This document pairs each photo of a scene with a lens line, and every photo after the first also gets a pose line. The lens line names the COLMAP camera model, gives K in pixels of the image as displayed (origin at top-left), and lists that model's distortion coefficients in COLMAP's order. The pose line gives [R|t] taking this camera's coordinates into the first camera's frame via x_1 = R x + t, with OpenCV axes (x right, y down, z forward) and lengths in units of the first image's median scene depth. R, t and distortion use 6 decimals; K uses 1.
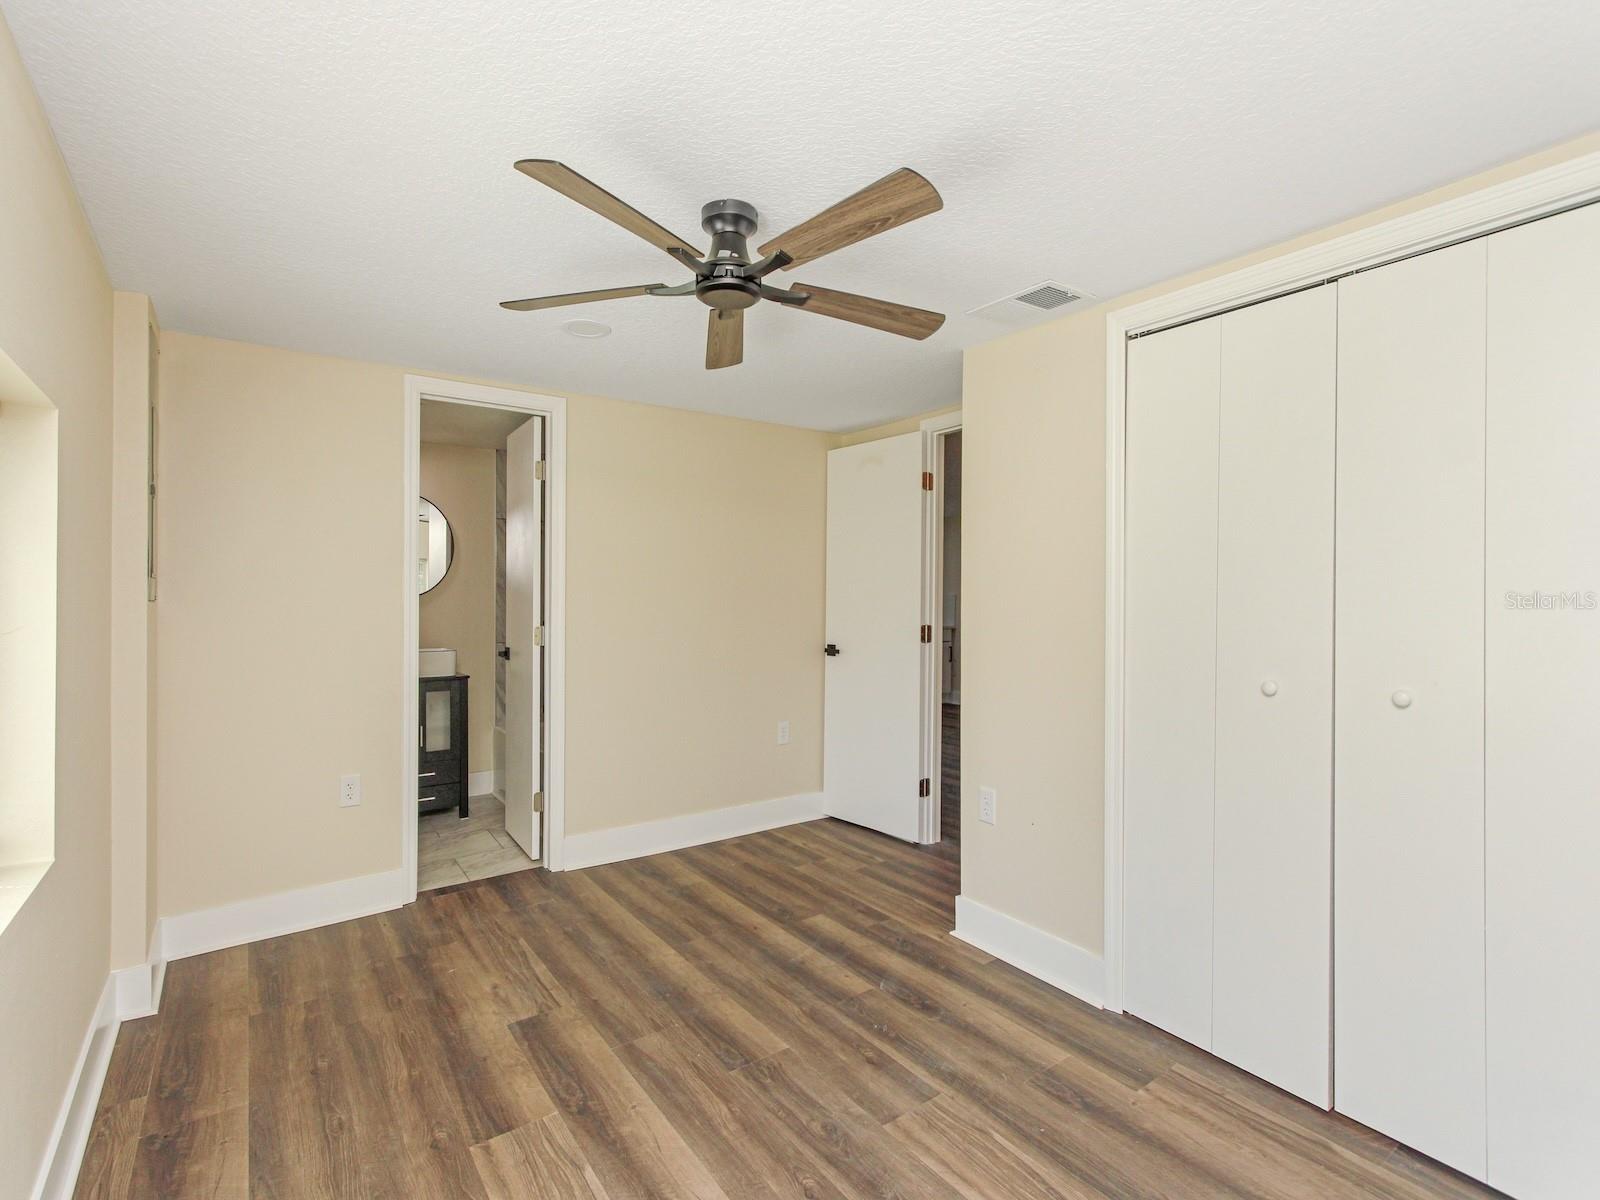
lens RADIAL K [[753.8, 0, 794.2], [0, 753.8, 599.4], [0, 0, 1]] dist [-0.009331, -0.000527]
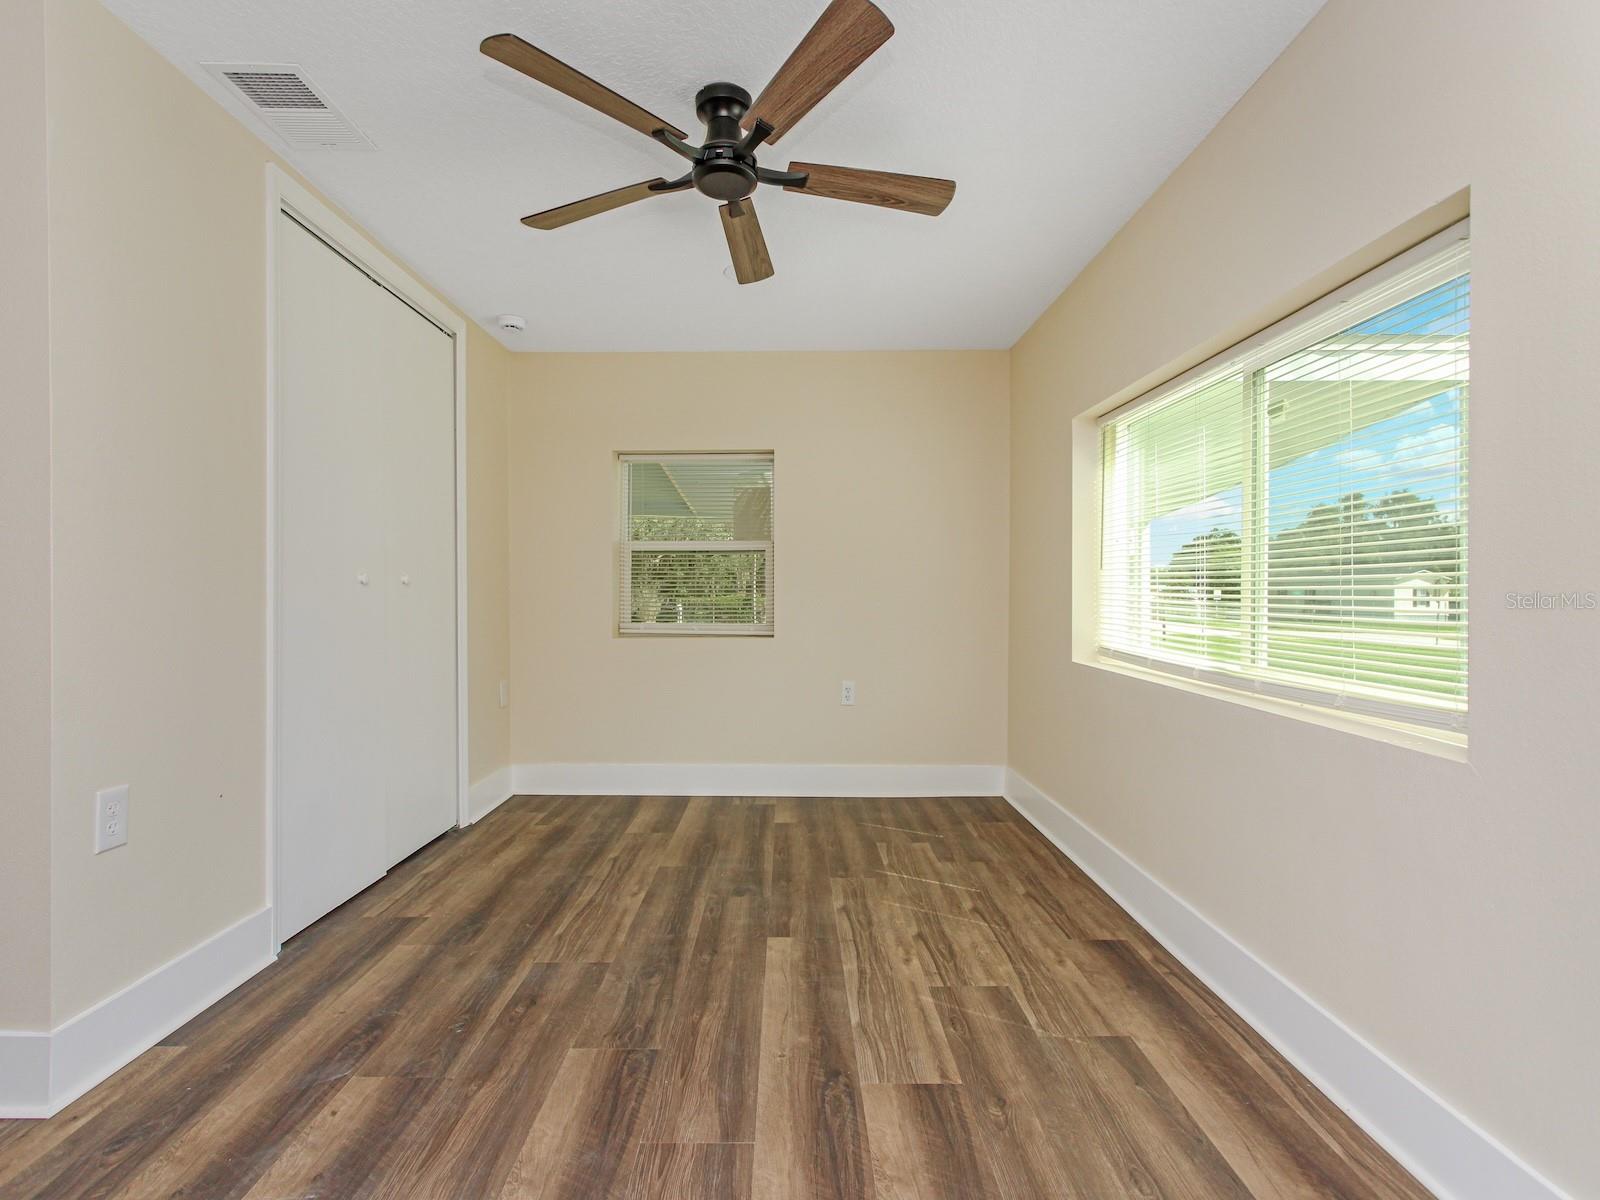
lens RADIAL K [[753.8, 0, 794.2], [0, 753.8, 599.4], [0, 0, 1]] dist [-0.009331, -0.000527]
pose [[-0.814087, -0.012560, 0.580607, -0.710327], [-0.004922, 0.999879, 0.014727, 0.139183], [-0.580722, 0.009131, -0.814050, 1.668296]]
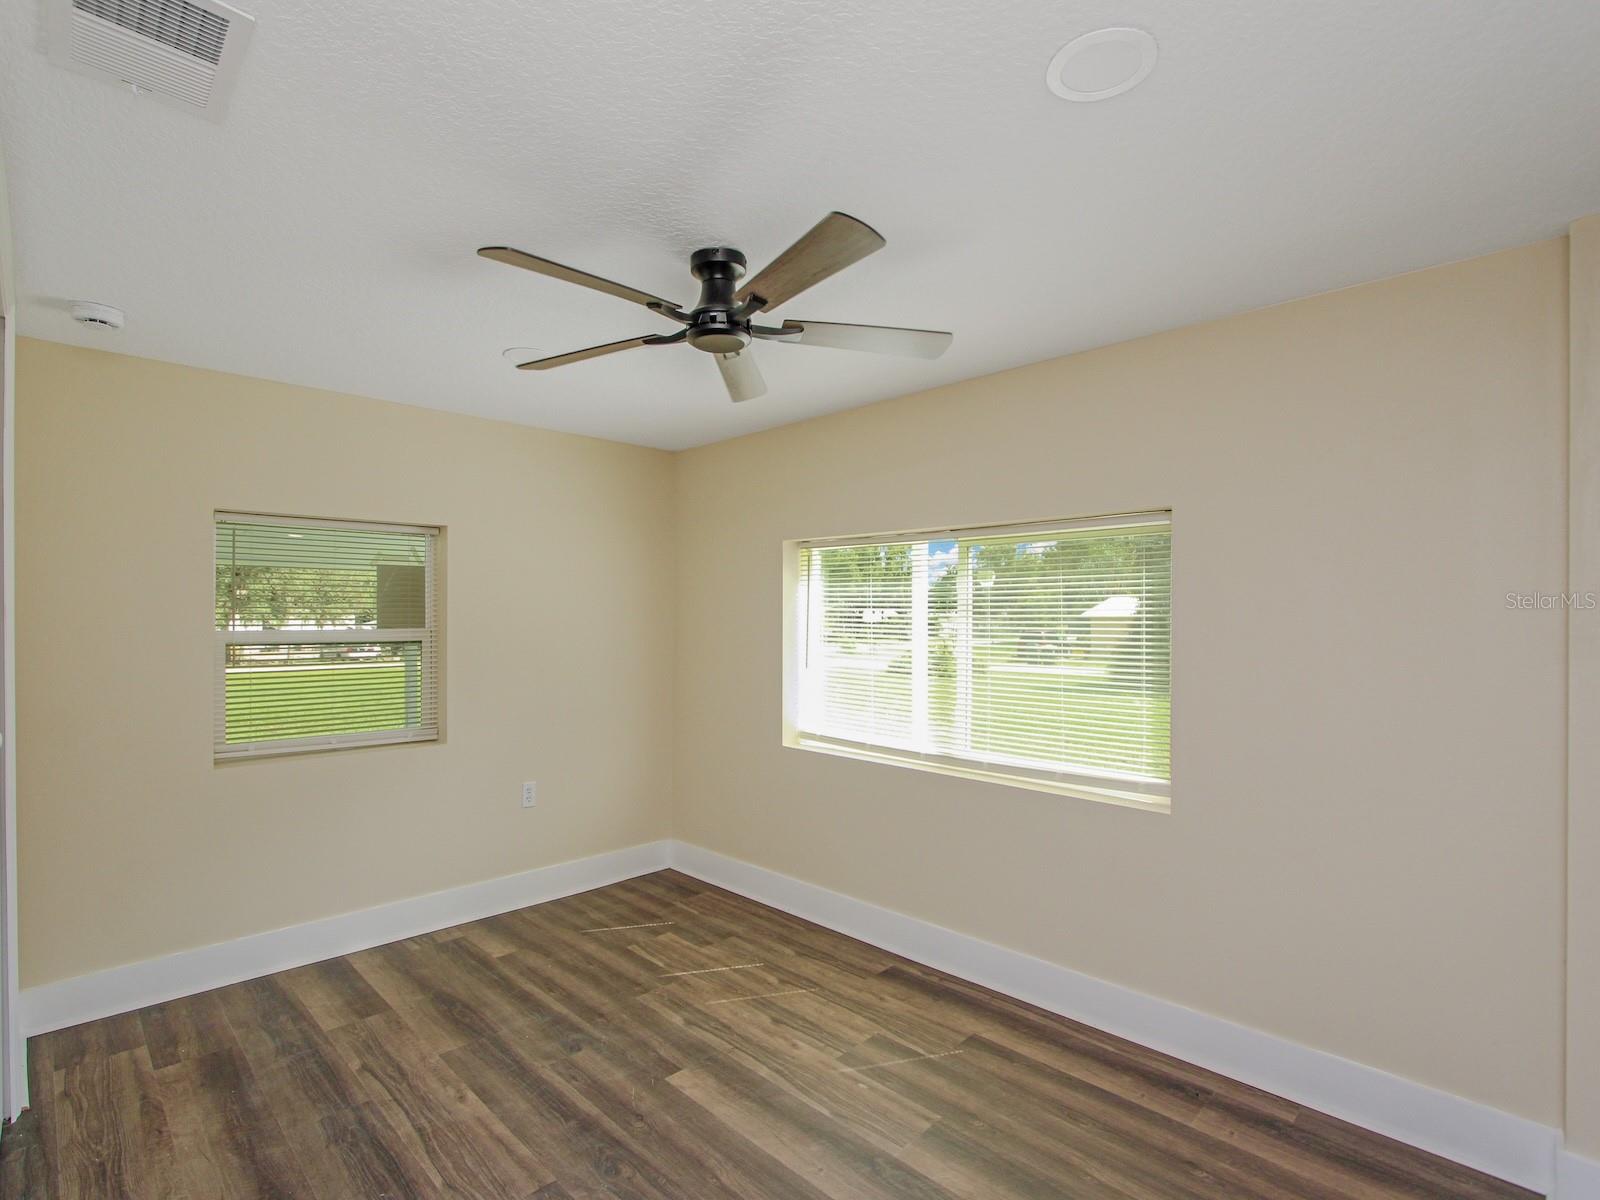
lens RADIAL K [[753.8, 0, 794.2], [0, 753.8, 599.4], [0, 0, 1]] dist [-0.009331, -0.000527]
pose [[-0.987553, -0.012997, -0.156747, -0.022710], [-0.008205, 0.999480, -0.031184, -0.013577], [0.157071, -0.029510, -0.987146, 1.926617]]
